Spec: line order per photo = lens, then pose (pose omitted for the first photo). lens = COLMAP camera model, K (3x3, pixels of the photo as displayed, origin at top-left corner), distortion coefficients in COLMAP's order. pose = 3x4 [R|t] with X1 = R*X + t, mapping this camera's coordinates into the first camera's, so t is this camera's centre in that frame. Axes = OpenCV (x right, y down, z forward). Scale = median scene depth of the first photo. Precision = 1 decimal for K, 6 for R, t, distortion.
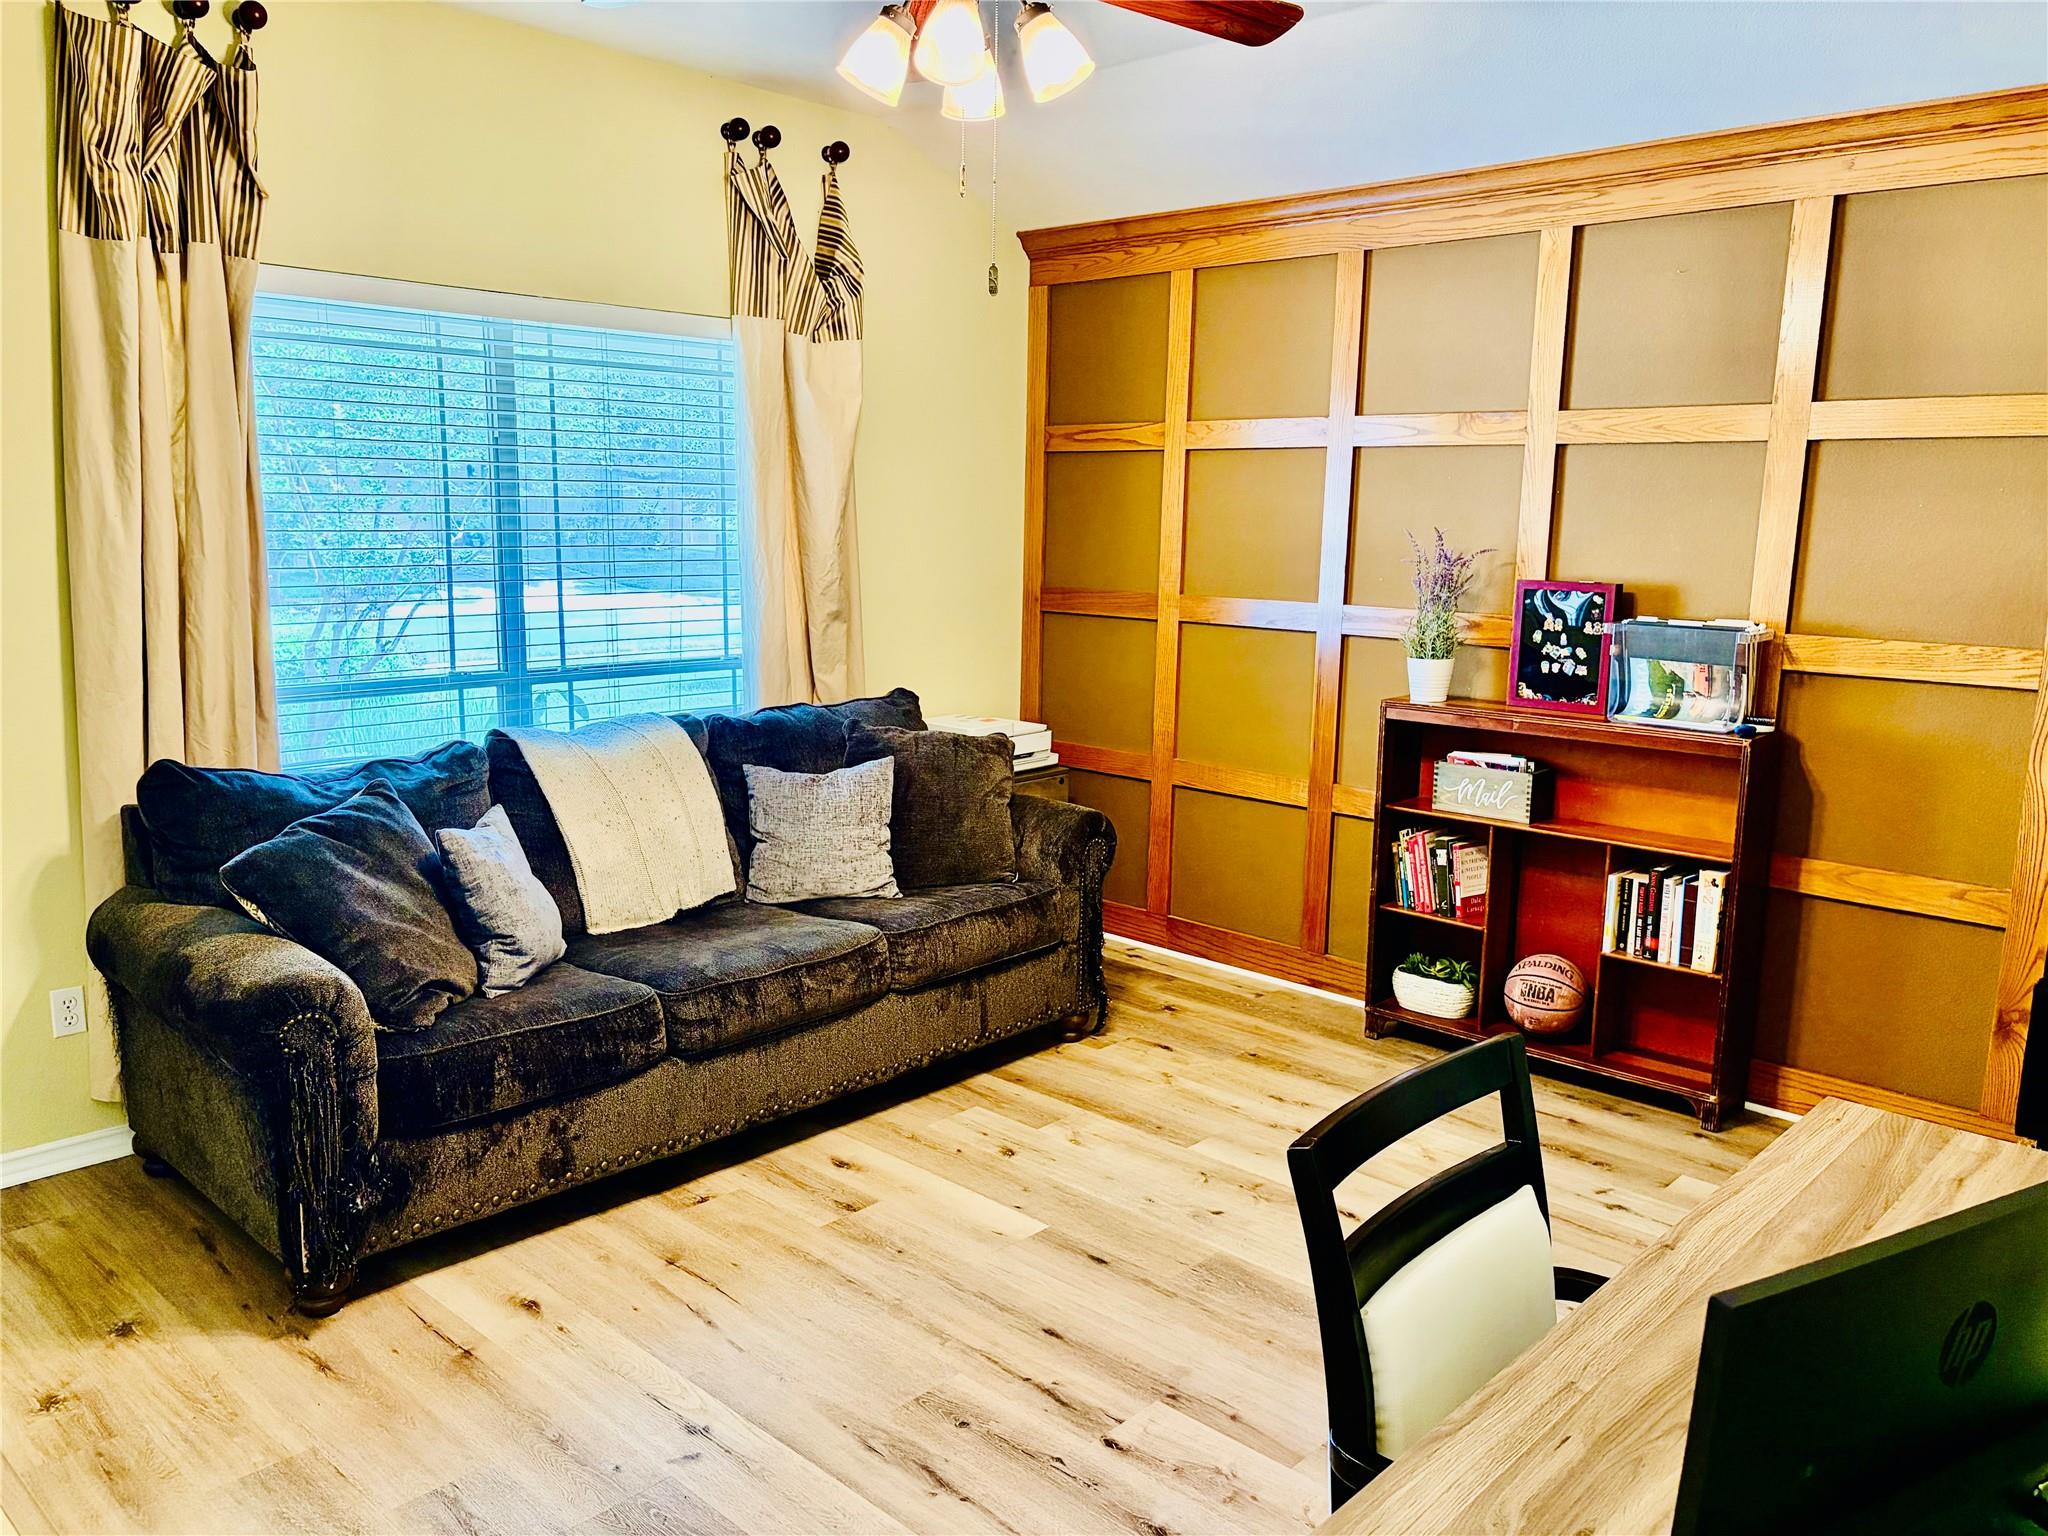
lens RADIAL K [[1548.2, 0, 1024.0], [0, 1548.2, 768.0], [0, 0, 1]] dist [0.080021, -0.052030]
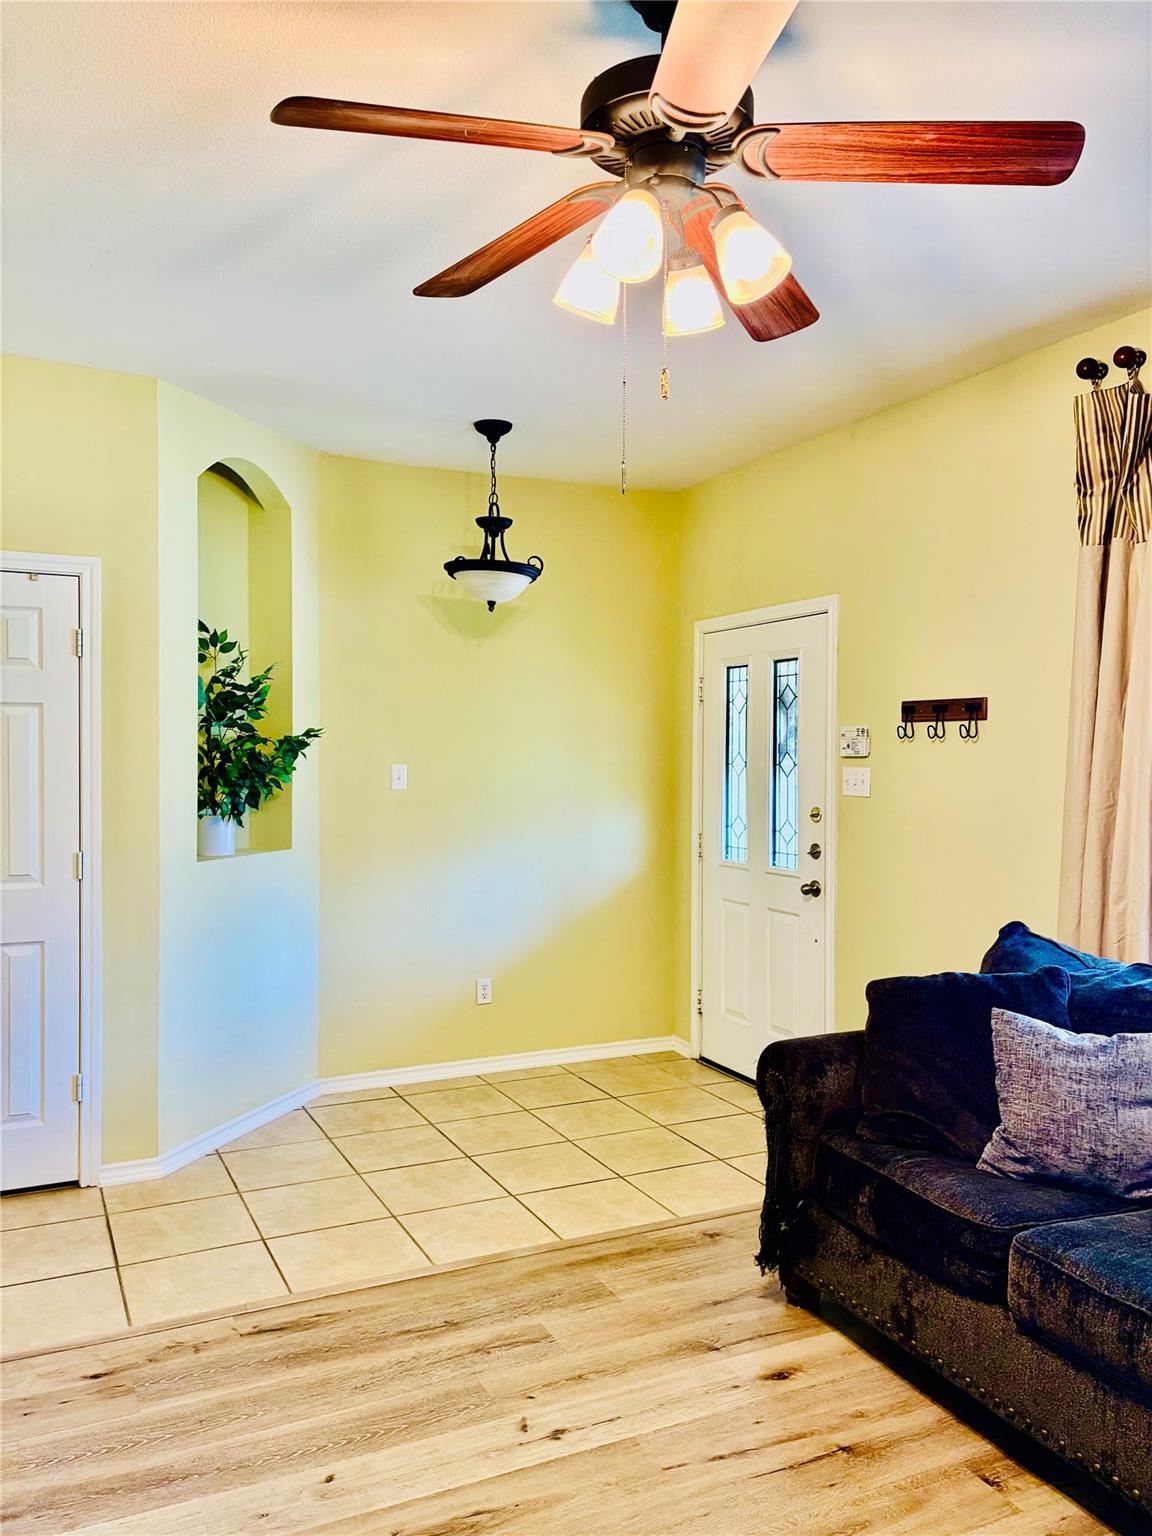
lens RADIAL K [[1161.1, 0, 576.0], [0, 1161.1, 768.0], [0, 0, 1]] dist [0.080021, -0.052030]
pose [[-0.352734, -0.009845, -0.935672, 0.570678], [-0.171094, 0.983766, 0.054149, -0.134028], [0.919949, 0.179188, -0.348691, 1.042151]]
